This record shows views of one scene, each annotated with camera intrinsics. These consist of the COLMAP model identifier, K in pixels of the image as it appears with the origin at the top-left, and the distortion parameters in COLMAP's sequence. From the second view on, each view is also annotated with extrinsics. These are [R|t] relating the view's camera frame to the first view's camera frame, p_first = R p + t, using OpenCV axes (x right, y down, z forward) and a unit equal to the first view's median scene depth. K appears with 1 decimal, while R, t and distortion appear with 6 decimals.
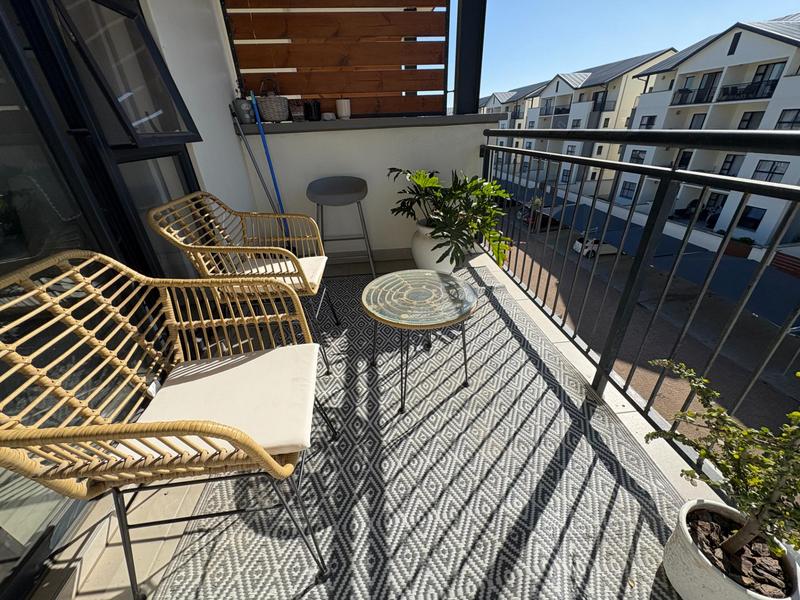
lens RADIAL K [[317.7, 0, 399.6], [0, 317.7, 298.8], [0, 0, 1]] dist [-0.000082, -0.000070]
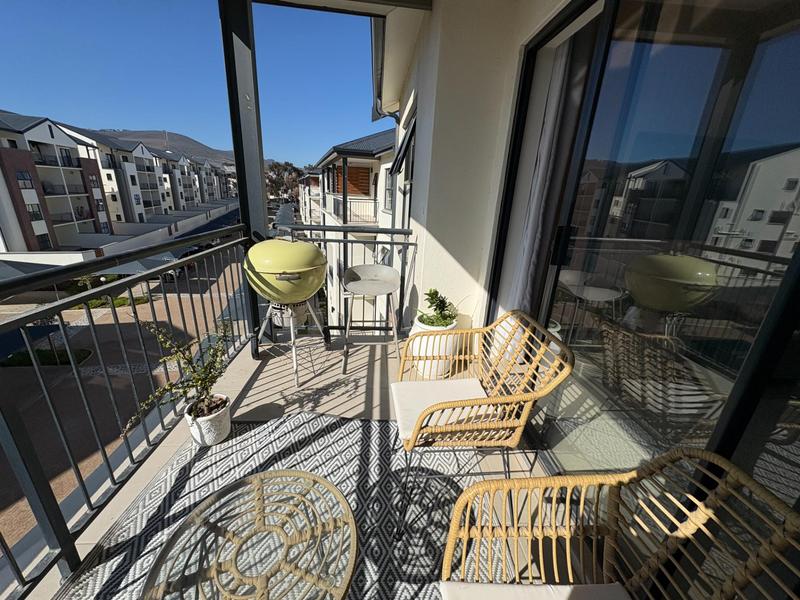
lens RADIAL K [[317.7, 0, 399.6], [0, 317.7, 298.8], [0, 0, 1]] dist [-0.000082, -0.000070]
pose [[-0.999056, -0.024298, 0.036003, -0.235271], [0.010085, 0.676481, 0.736391, -0.864395], [-0.042248, 0.736059, -0.675597, 1.173549]]
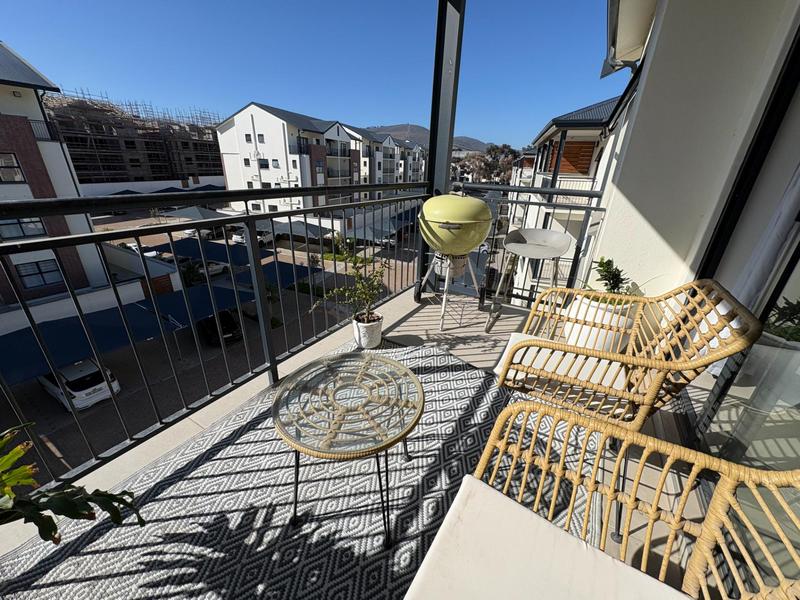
lens RADIAL K [[317.7, 0, 399.6], [0, 317.7, 298.8], [0, 0, 1]] dist [-0.000082, -0.000070]
pose [[-0.793769, -0.223819, 0.565541, -0.476976], [0.291135, 0.676569, 0.676384, -0.749523], [-0.534015, 0.701541, -0.471878, 1.283515]]
